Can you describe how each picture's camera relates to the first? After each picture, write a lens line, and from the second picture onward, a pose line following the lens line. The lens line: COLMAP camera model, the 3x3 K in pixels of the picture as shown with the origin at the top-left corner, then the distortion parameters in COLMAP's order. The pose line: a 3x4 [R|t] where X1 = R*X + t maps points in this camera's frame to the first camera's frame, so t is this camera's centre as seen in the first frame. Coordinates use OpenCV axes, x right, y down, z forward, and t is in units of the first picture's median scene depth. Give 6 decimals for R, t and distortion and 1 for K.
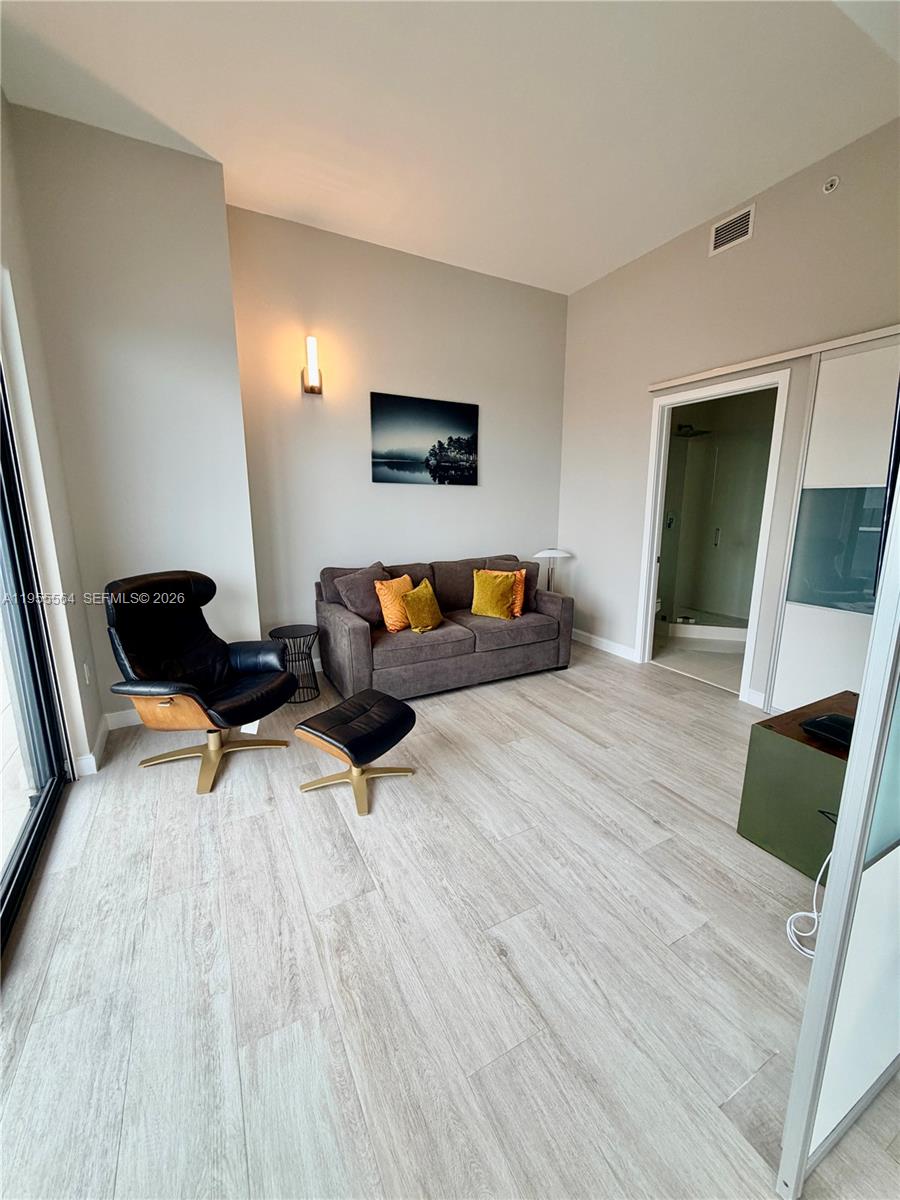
lens RADIAL K [[480.9, 0, 453.7], [0, 480.9, 594.9], [0, 0, 1]] dist [-0.000071, 0.000324]
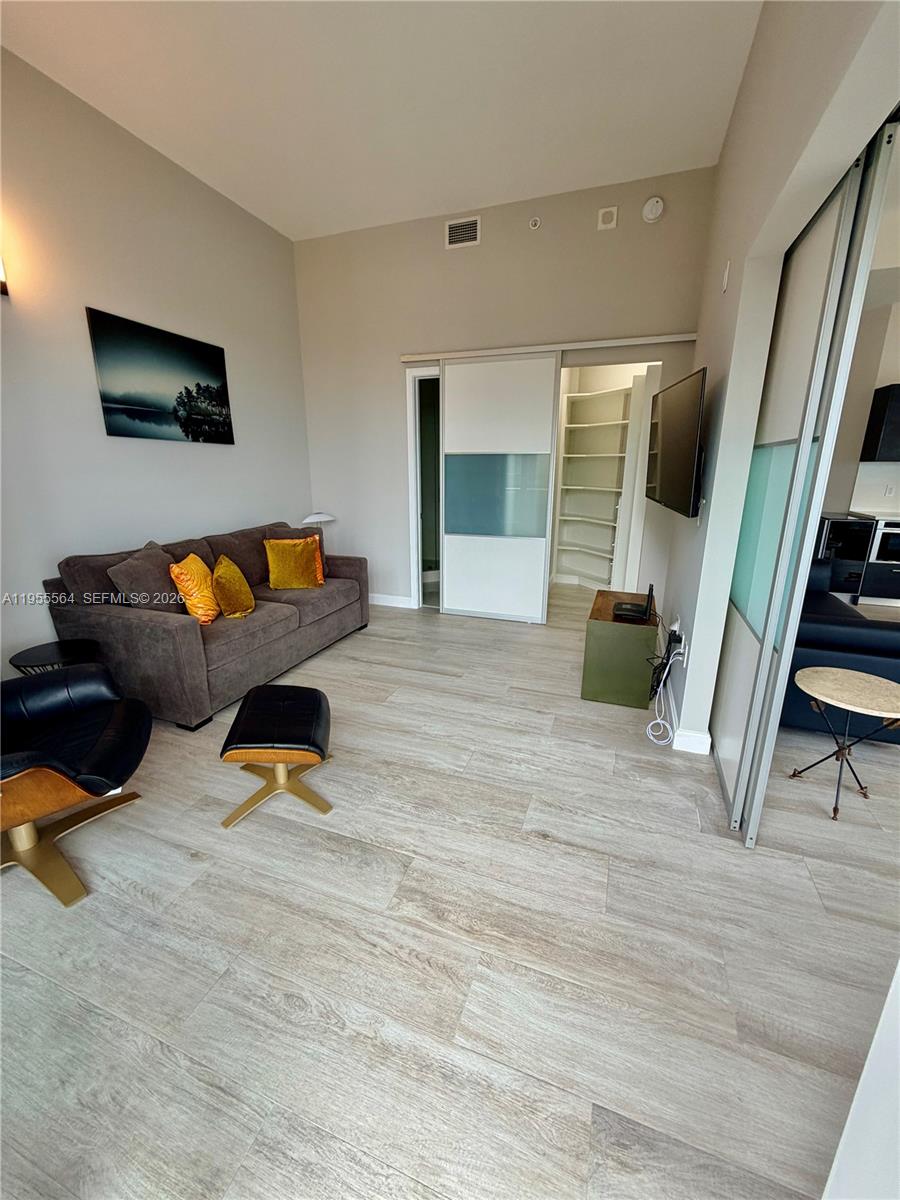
lens RADIAL K [[480.9, 0, 446.4], [0, 480.9, 597.4], [0, 0, 1]] dist [-0.000071, 0.000324]
pose [[0.743031, -0.173575, 0.646356, -0.523216], [0.125981, 0.984792, 0.119636, -0.020775], [-0.657292, -0.007465, 0.753599, 0.169761]]
